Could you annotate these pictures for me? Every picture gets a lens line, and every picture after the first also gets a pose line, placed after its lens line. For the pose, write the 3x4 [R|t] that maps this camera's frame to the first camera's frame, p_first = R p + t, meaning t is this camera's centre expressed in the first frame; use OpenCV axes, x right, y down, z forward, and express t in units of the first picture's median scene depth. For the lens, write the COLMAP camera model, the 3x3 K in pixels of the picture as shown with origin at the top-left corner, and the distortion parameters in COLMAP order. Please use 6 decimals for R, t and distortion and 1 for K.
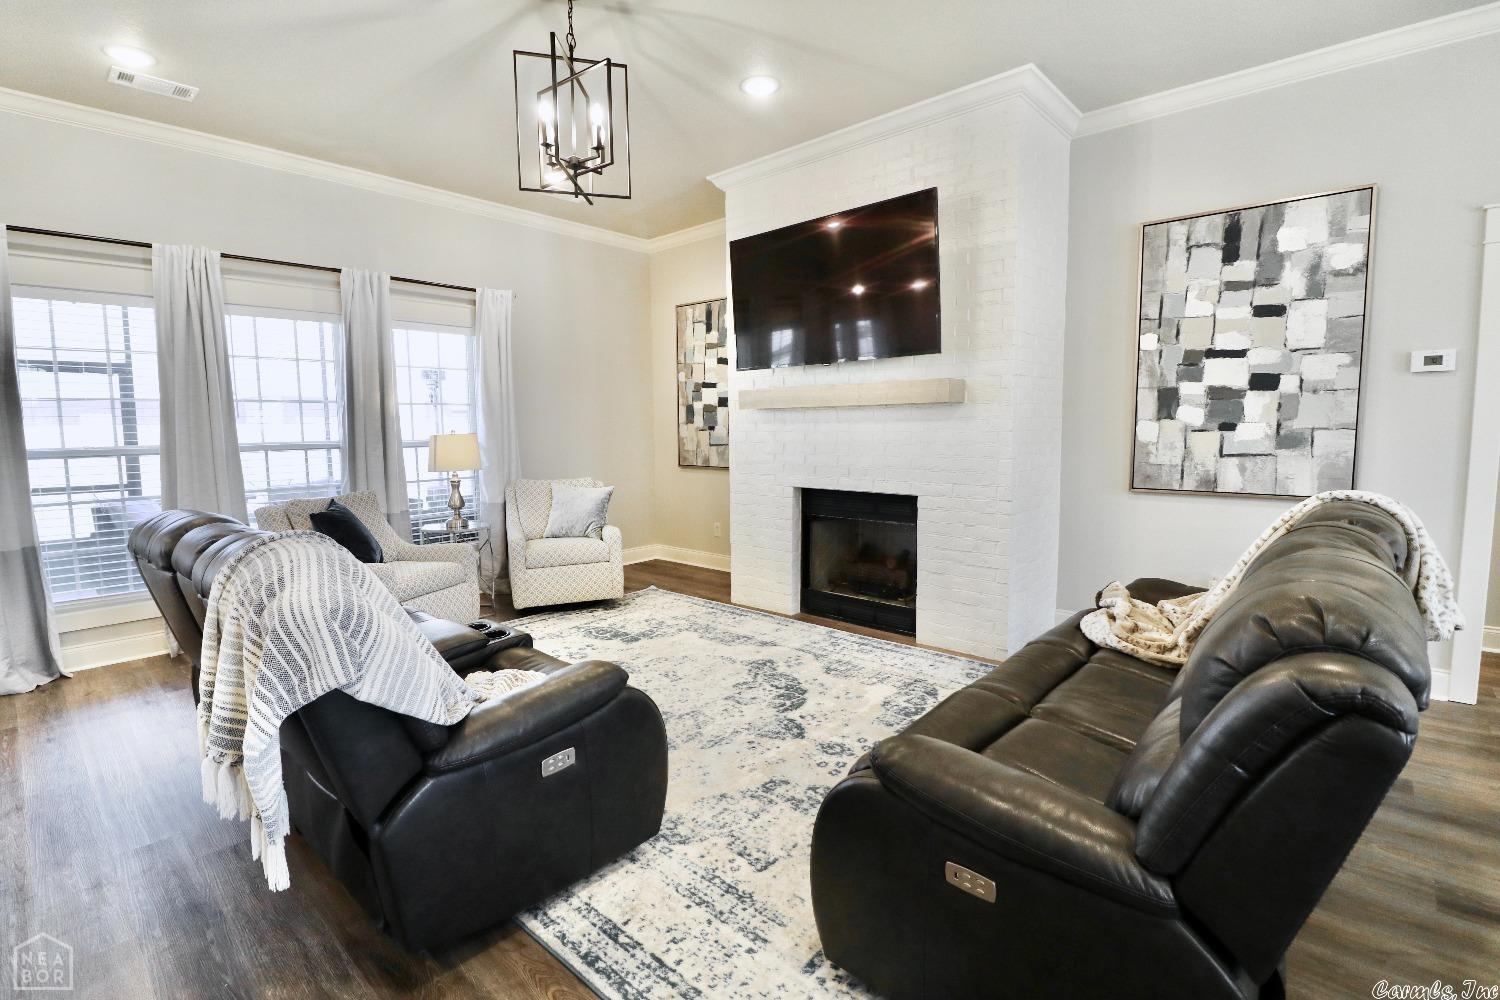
lens RADIAL K [[690.1, 0, 738.5], [0, 690.1, 491.4], [0, 0, 1]] dist [-0.002417, -0.010886]
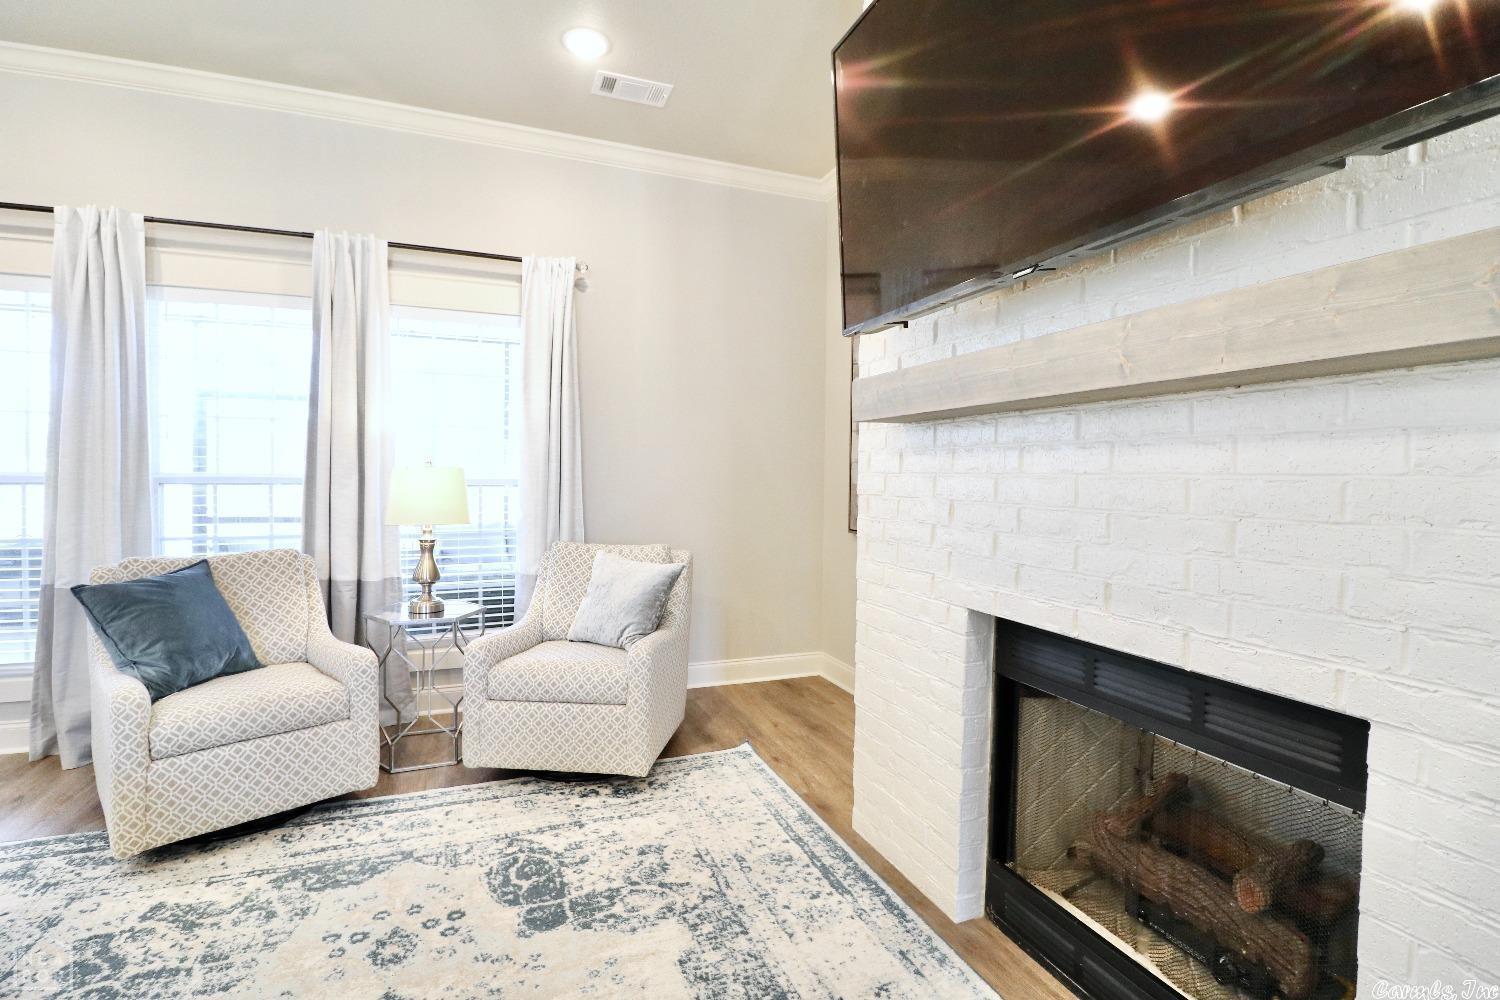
lens RADIAL K [[690.1, 0, 738.5], [0, 690.1, 491.4], [0, 0, 1]] dist [-0.002417, -0.010886]
pose [[0.893635, 0.031306, -0.447701, 0.155003], [-0.063424, 0.996362, -0.056924, -0.048953], [0.444290, 0.079264, 0.892369, 0.640836]]
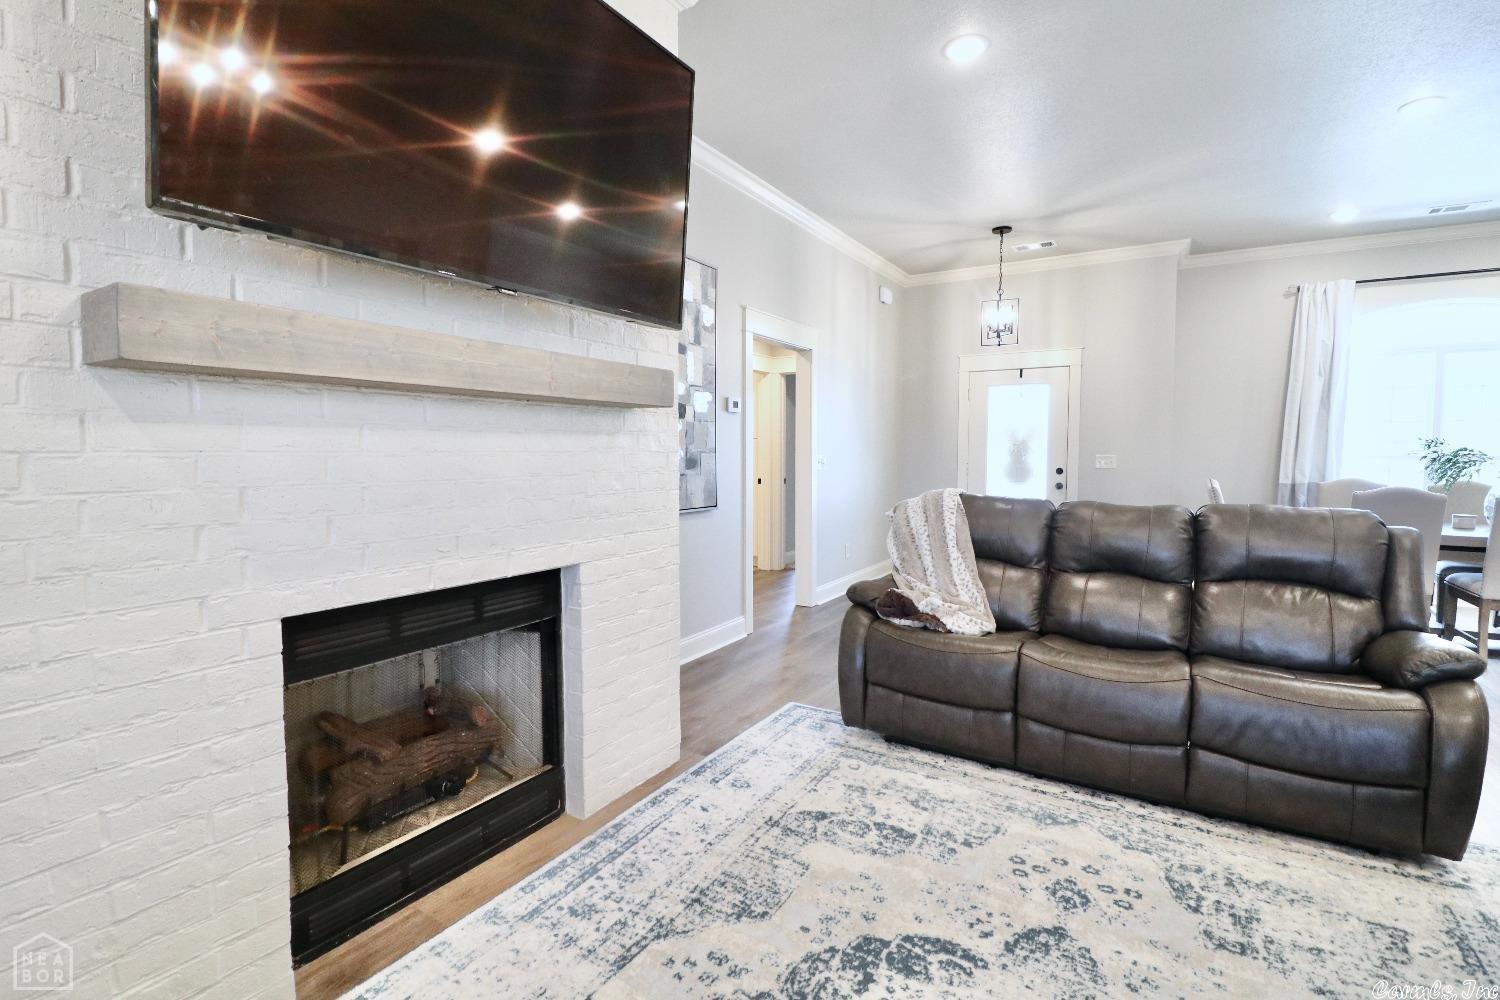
lens RADIAL K [[690.1, 0, 738.5], [0, 690.1, 491.4], [0, 0, 1]] dist [-0.002417, -0.010886]
pose [[-0.177992, -0.045459, 0.982981, -0.314687], [0.093325, 0.993650, 0.062851, -0.075400], [-0.979597, 0.102923, -0.172619, 0.939276]]
